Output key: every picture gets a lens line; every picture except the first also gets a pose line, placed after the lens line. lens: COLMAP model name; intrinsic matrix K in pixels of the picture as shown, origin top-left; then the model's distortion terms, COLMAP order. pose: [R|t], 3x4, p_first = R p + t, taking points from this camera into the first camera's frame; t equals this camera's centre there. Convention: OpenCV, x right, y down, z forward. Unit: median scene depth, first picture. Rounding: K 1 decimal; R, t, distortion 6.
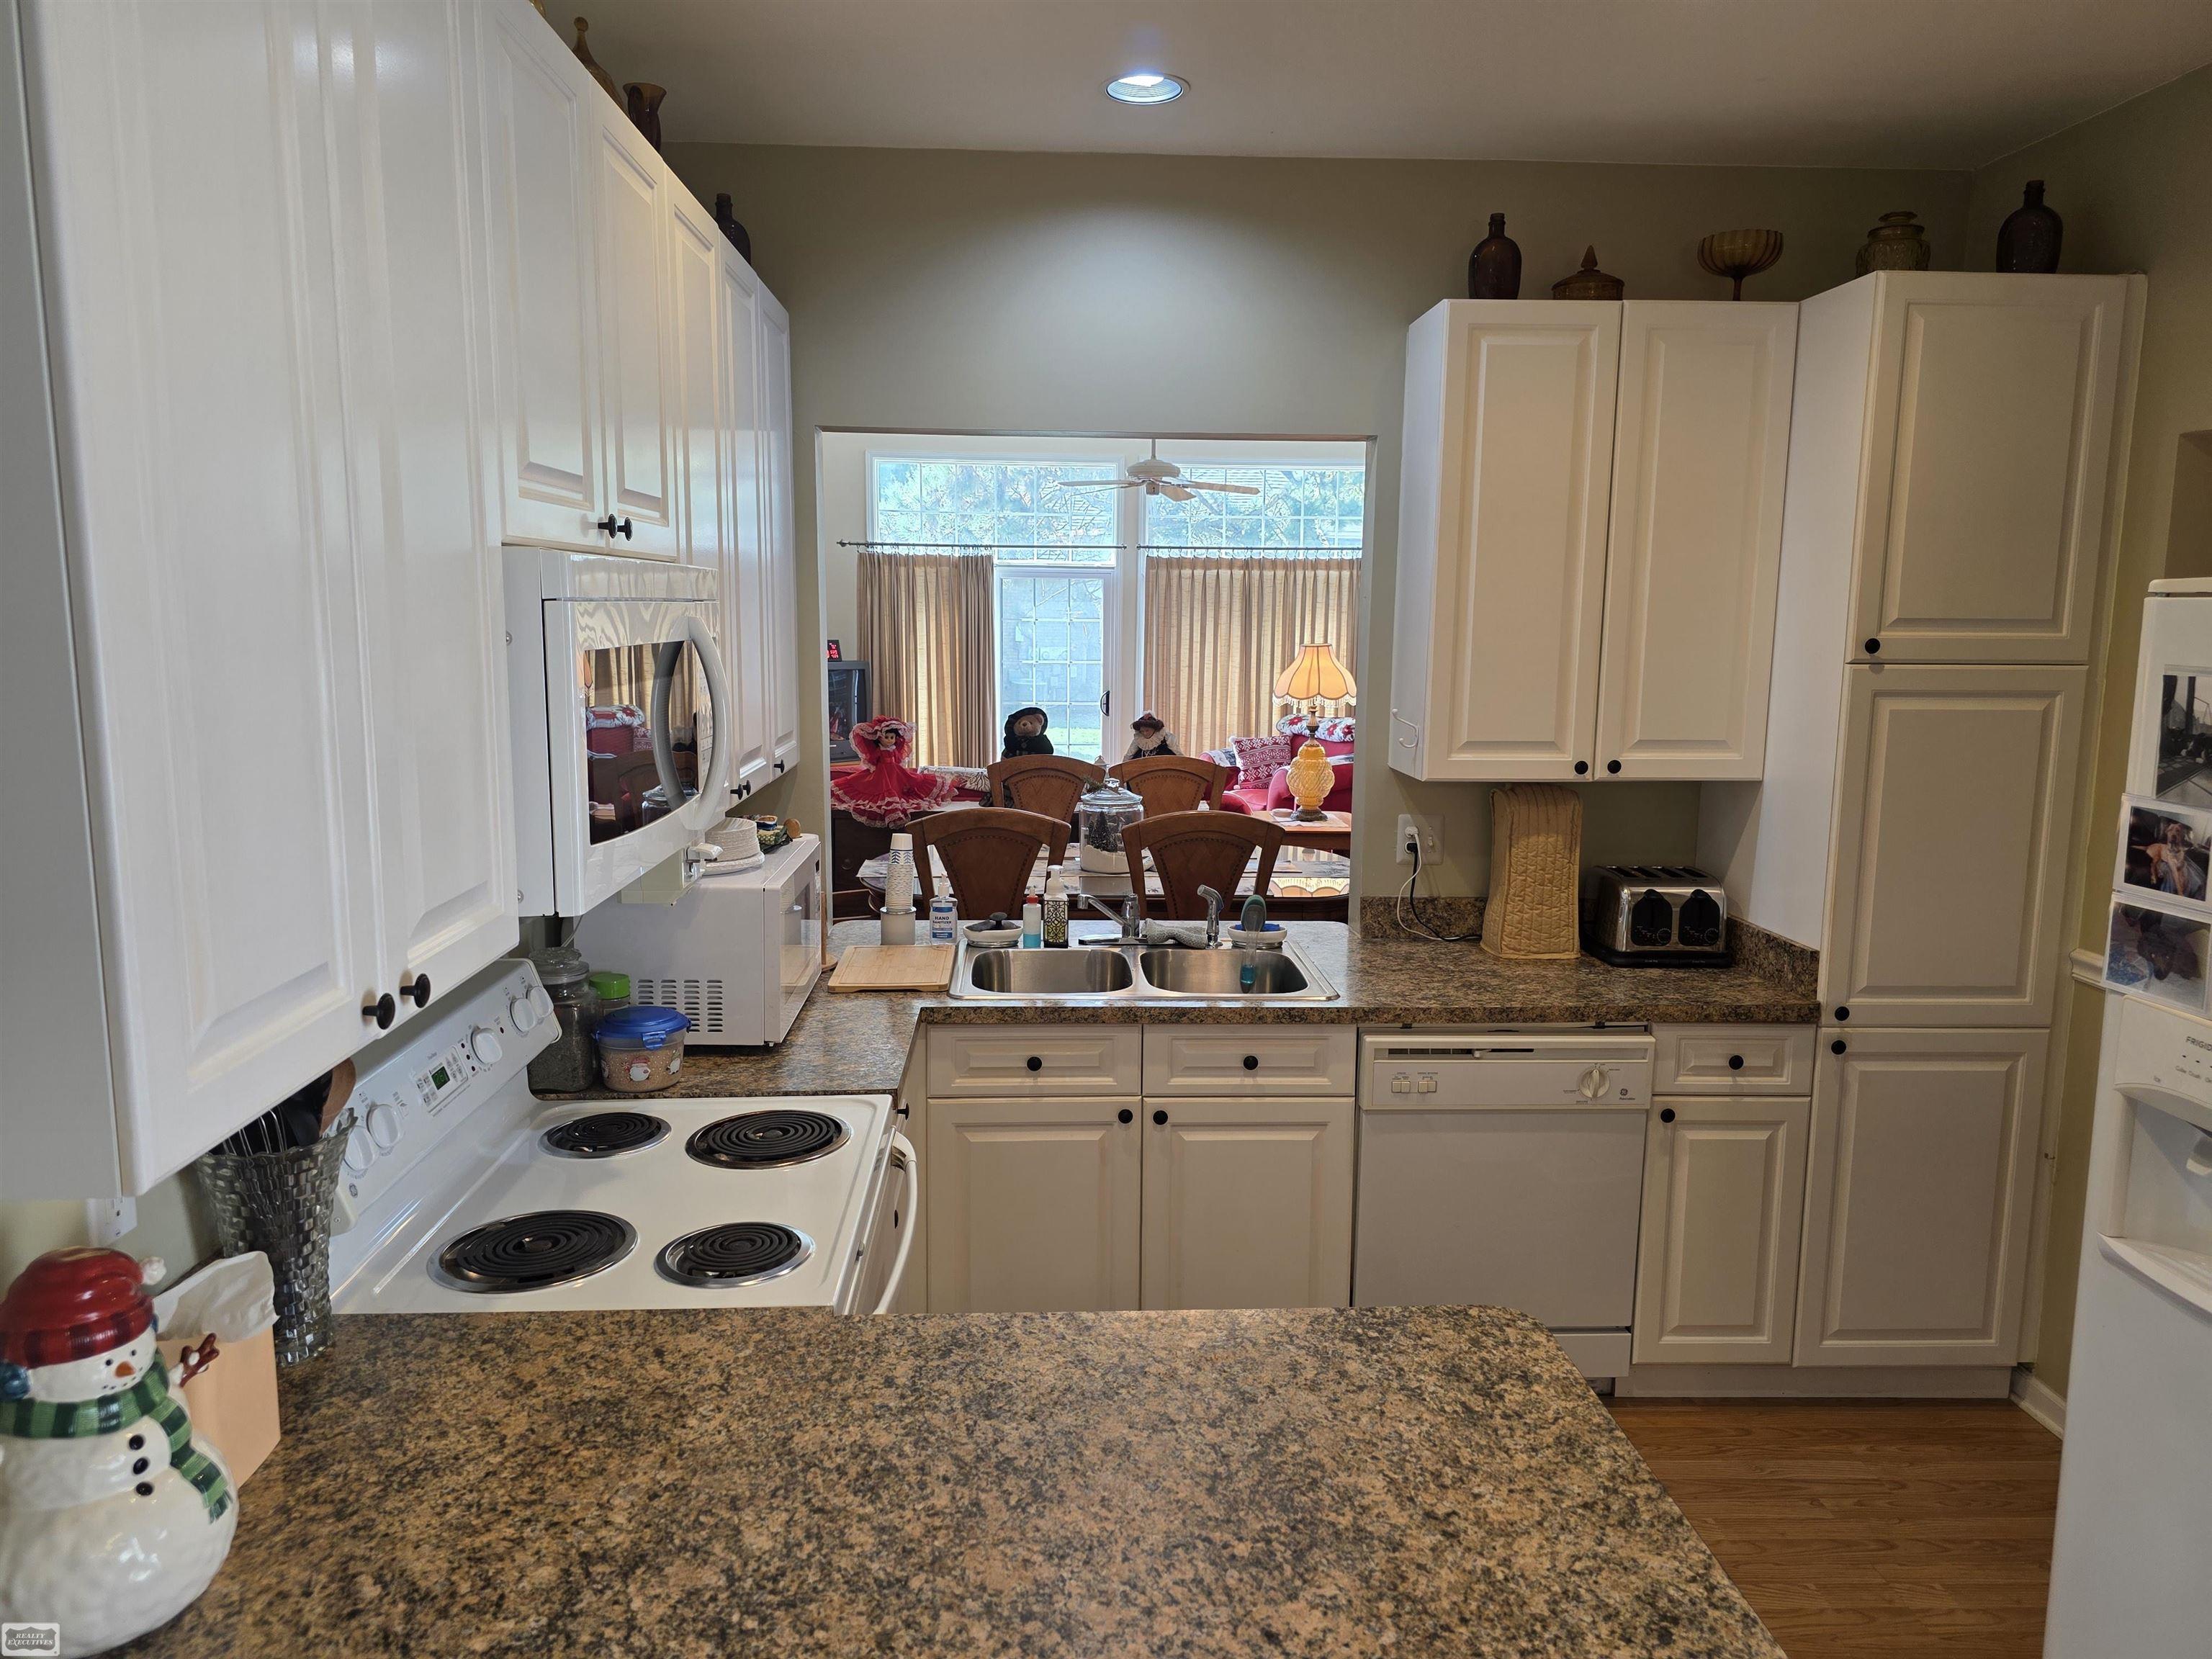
lens RADIAL K [[1491.5, 0, 1108.9], [0, 1491.5, 816.5], [0, 0, 1]] dist [0.080090, -0.074676]
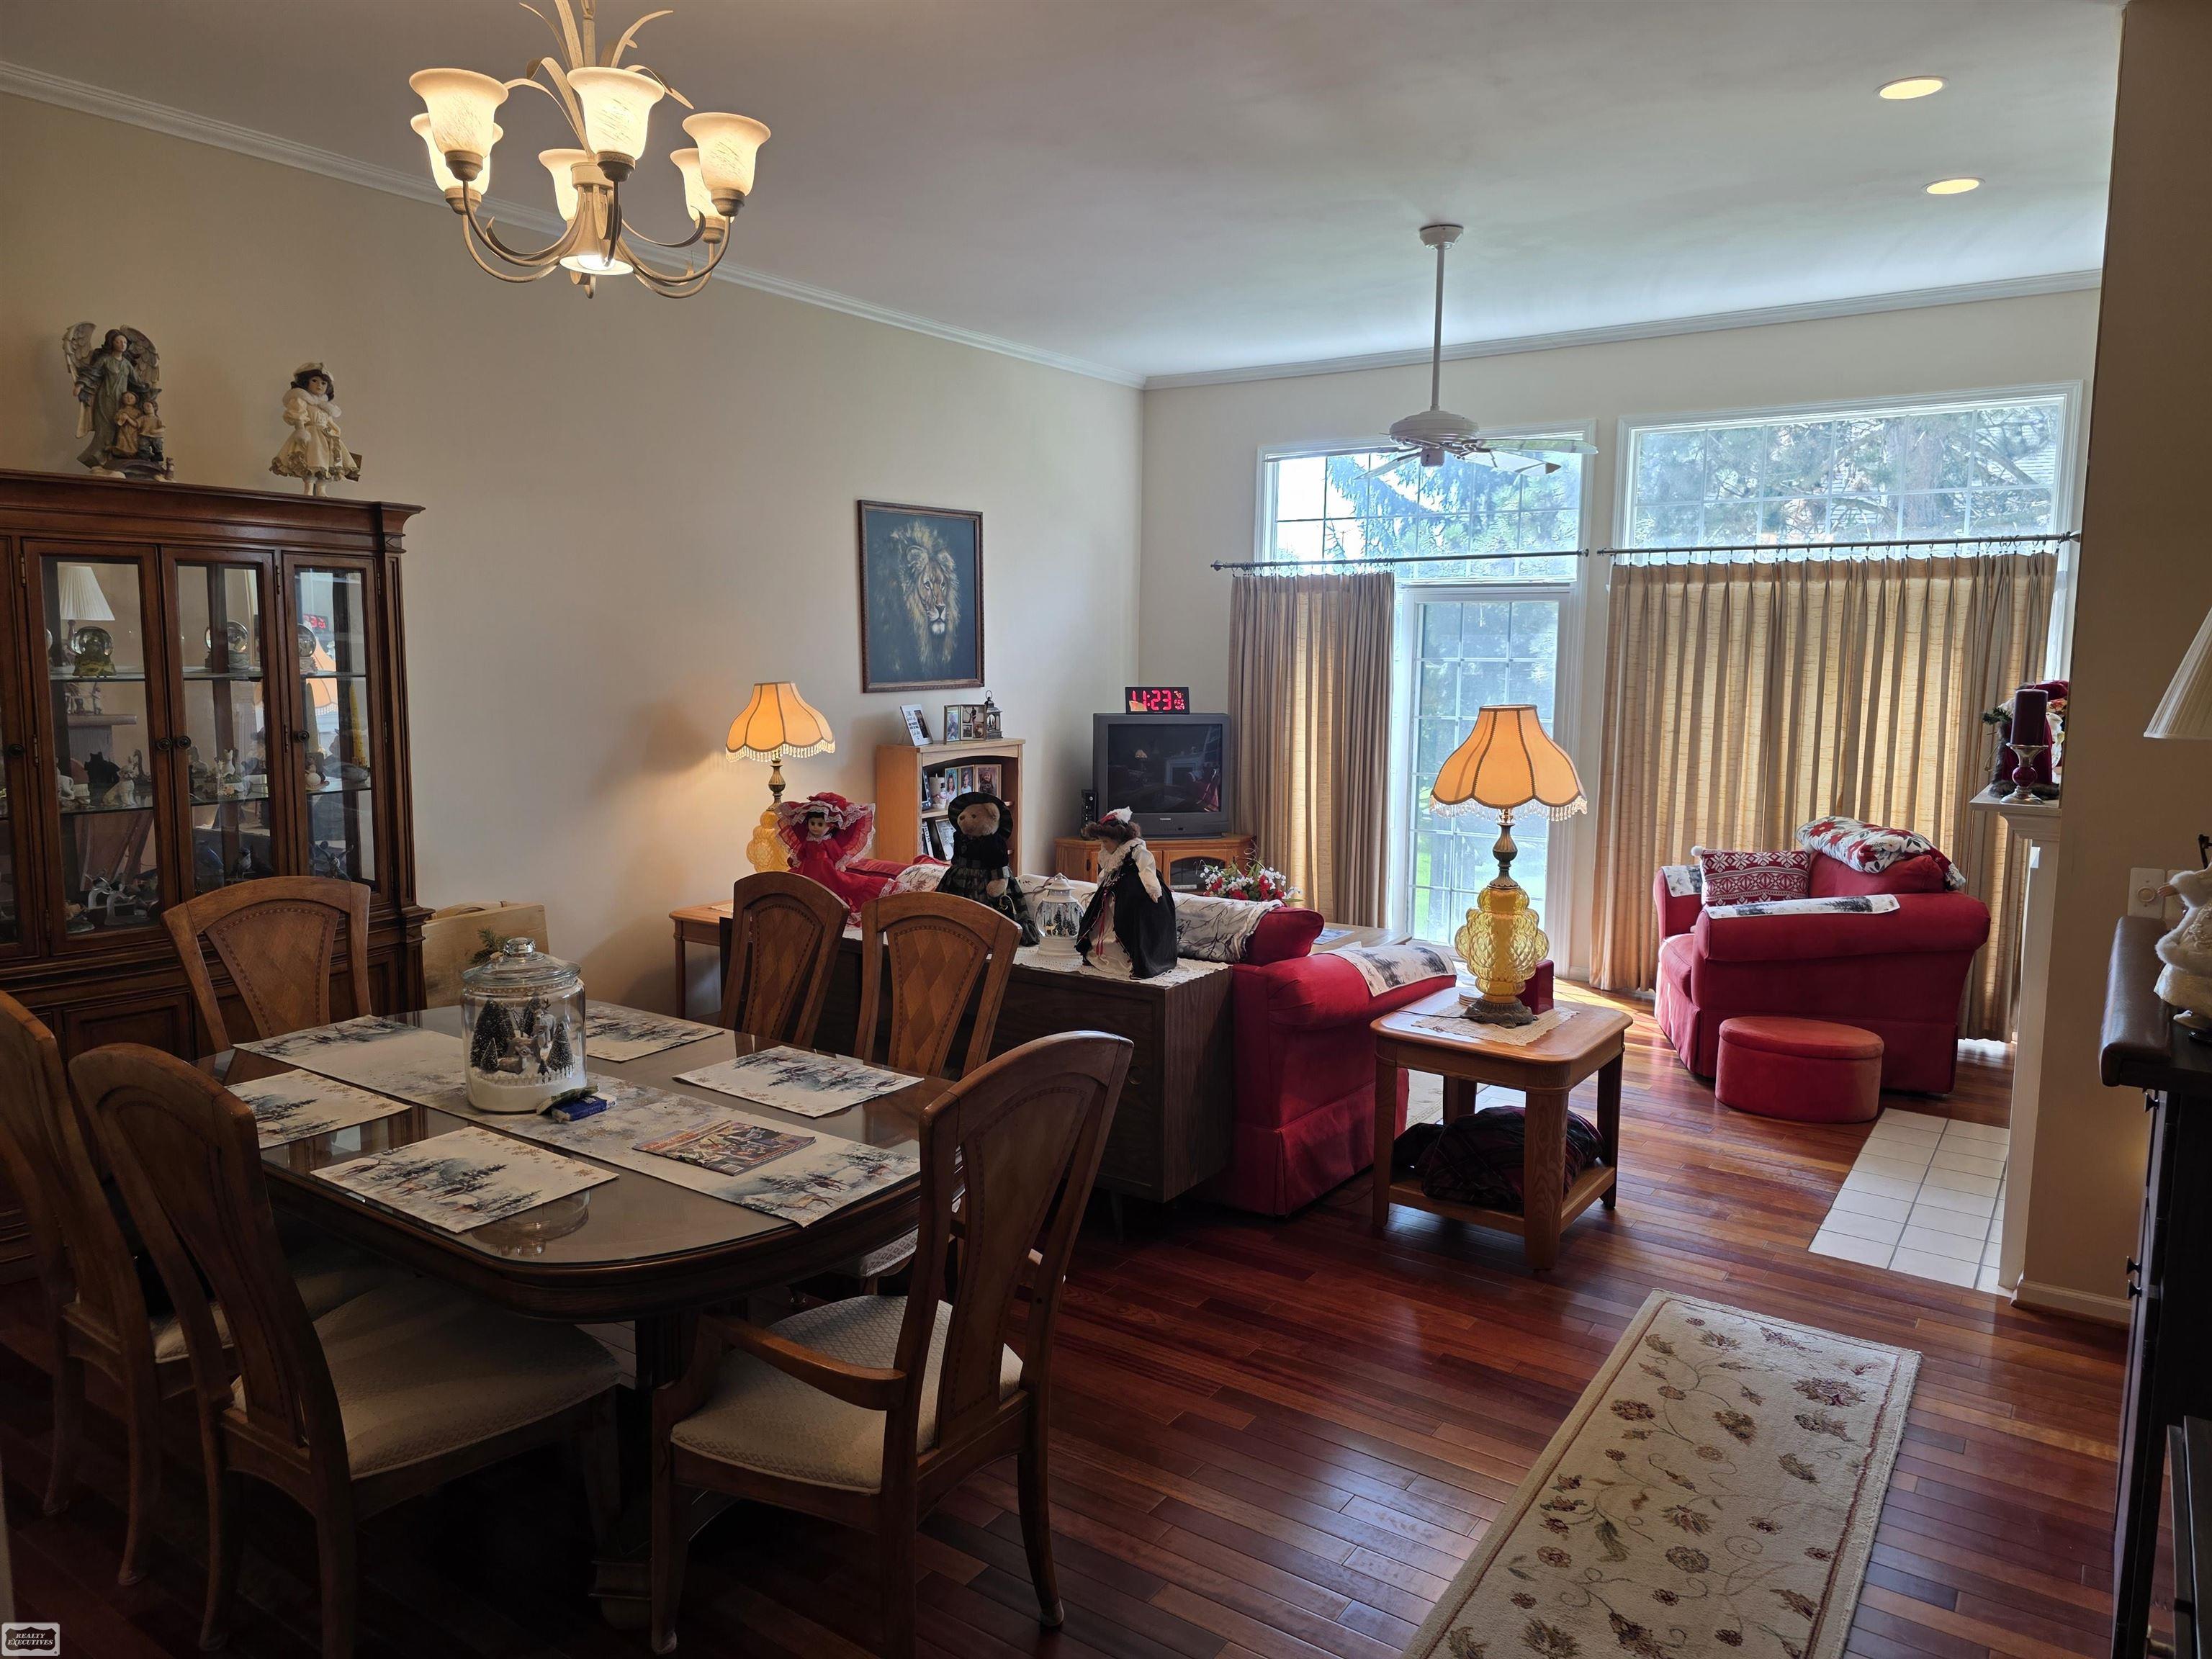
lens RADIAL K [[1483.3, 0, 1087.5], [0, 1483.3, 827.3], [0, 0, 1]] dist [0.063443, -0.068112]
pose [[0.794124, 0.070495, -0.603654, 0.718992], [-0.082323, 0.996573, 0.008083, -0.127574], [0.602155, 0.043276, 0.797205, 0.965520]]
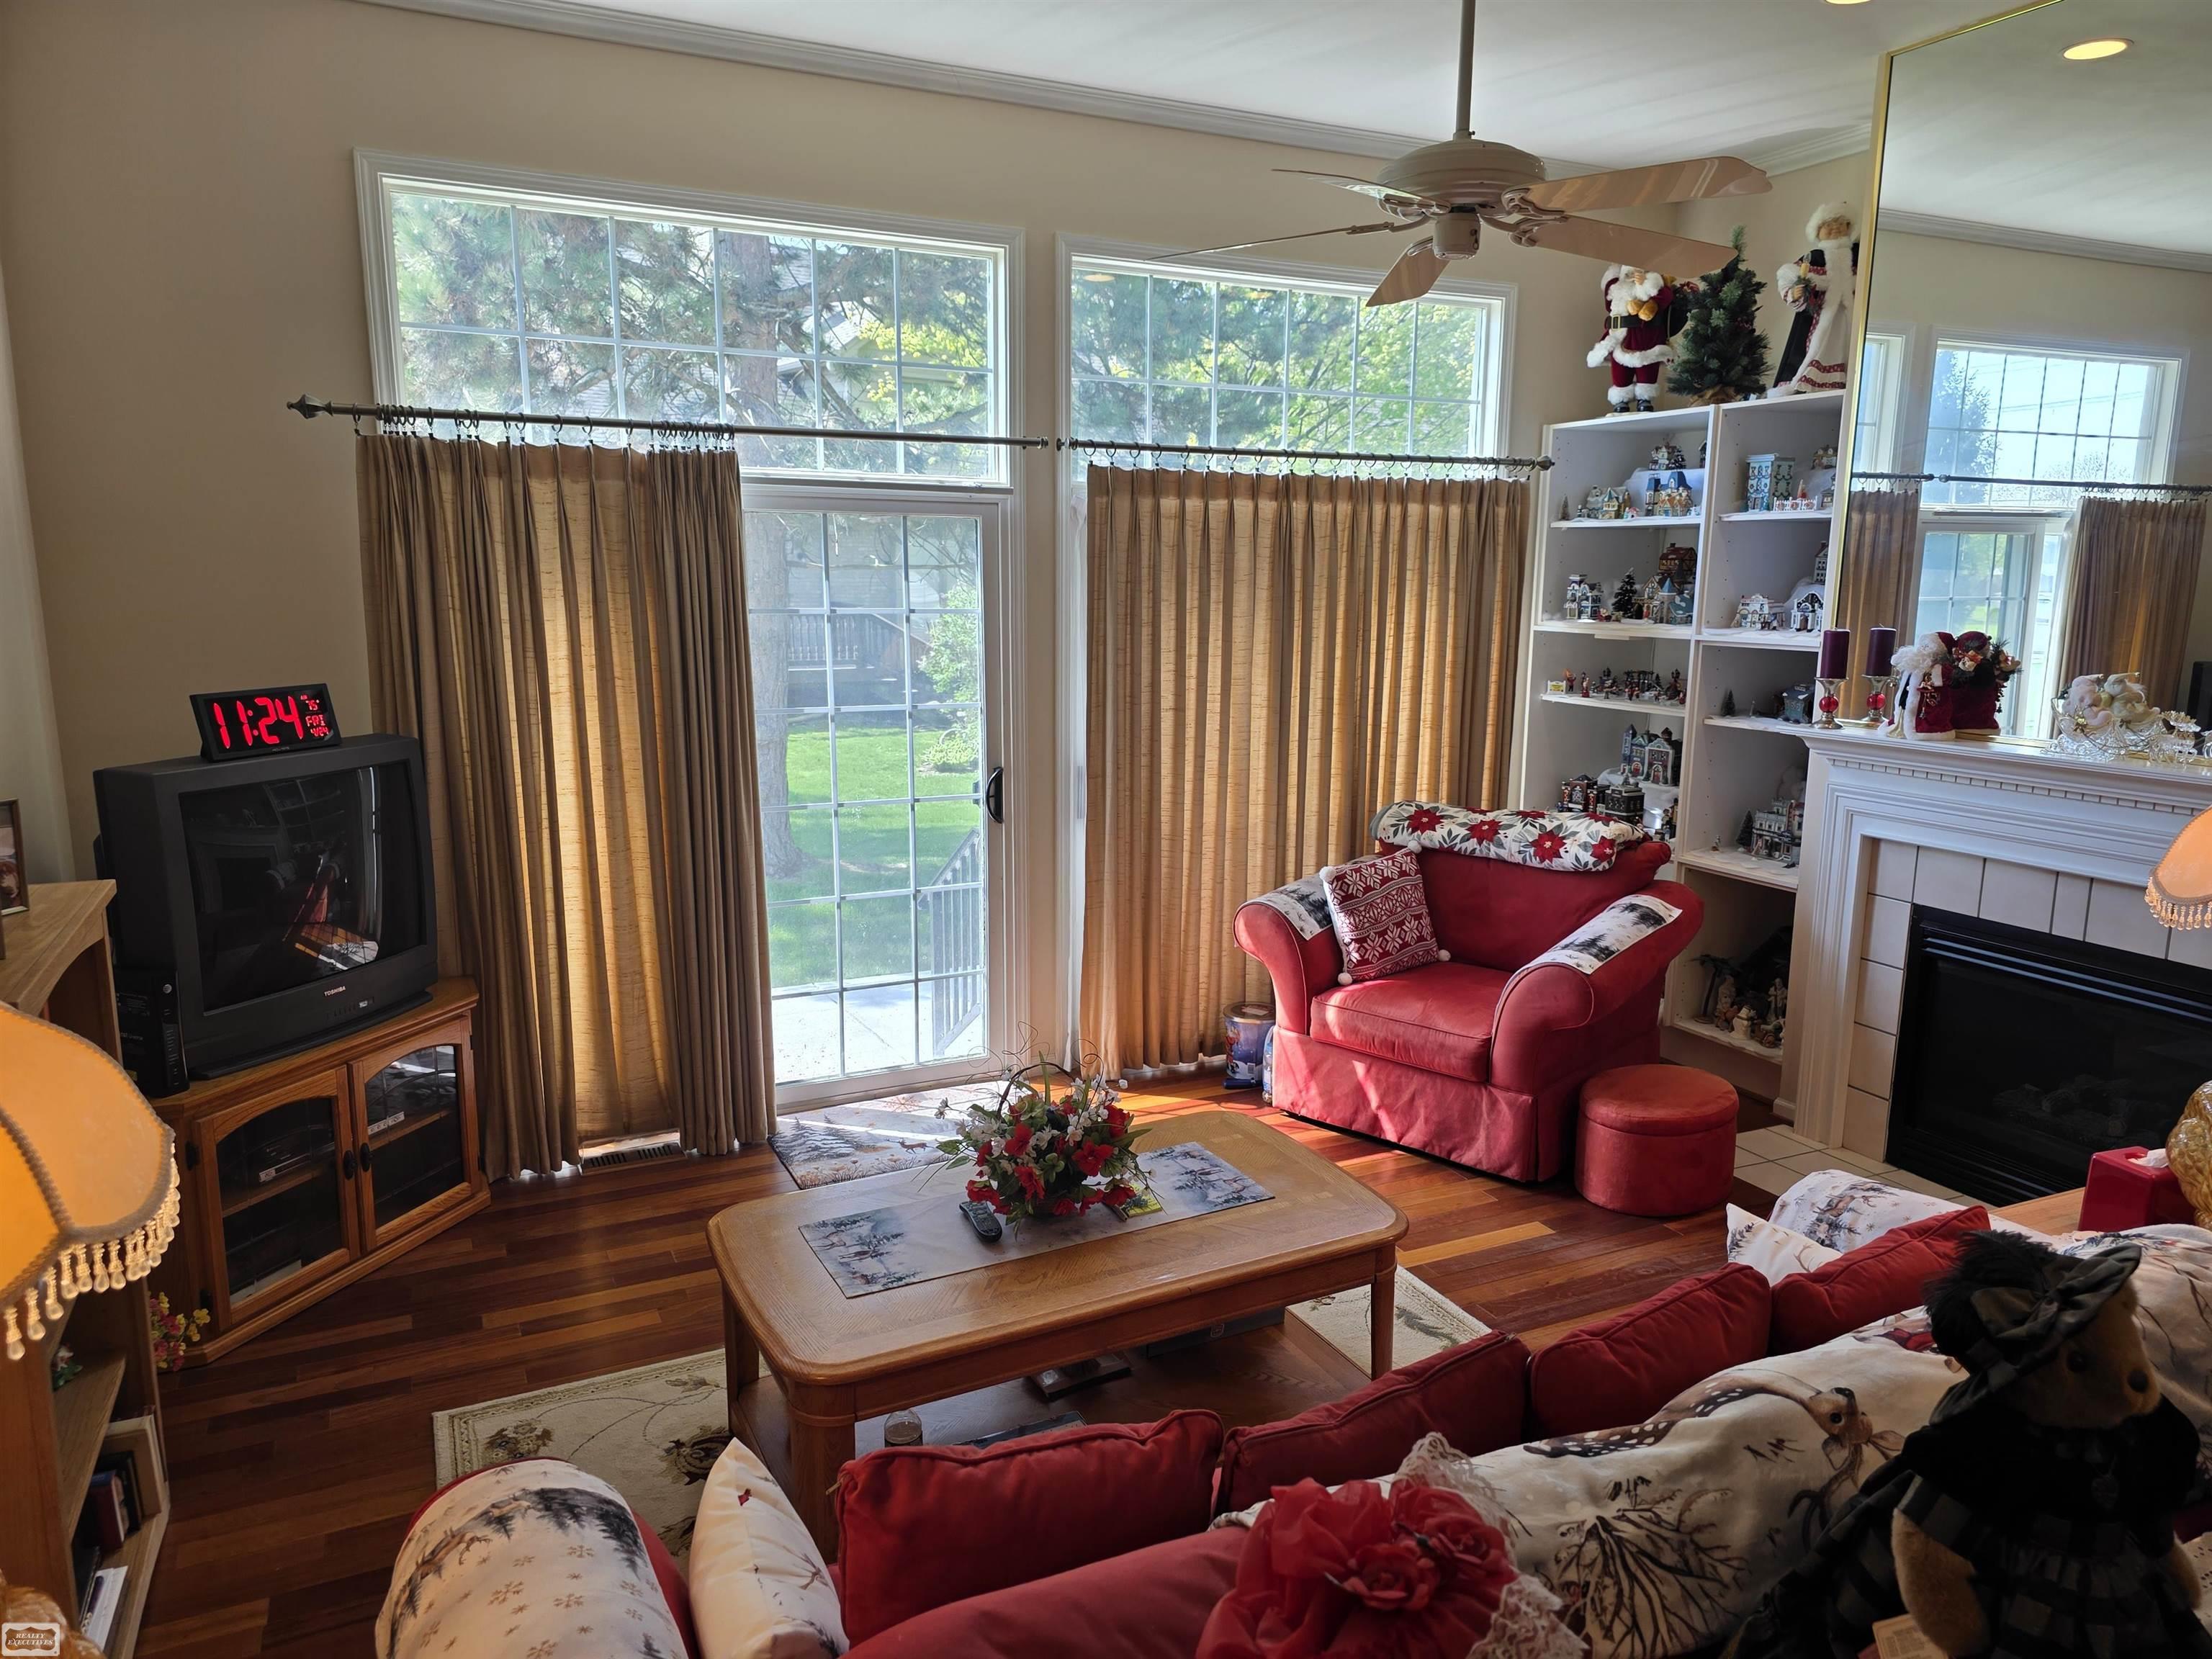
lens RADIAL K [[1475.7, 0, 1130.7], [0, 1475.7, 842.9], [0, 0, 1]] dist [0.062315, -0.052734]
pose [[0.919230, -0.075469, 0.386421, -0.407615], [0.056183, 0.996557, 0.060981, -0.256627], [-0.389693, -0.034345, 0.920304, 1.696632]]
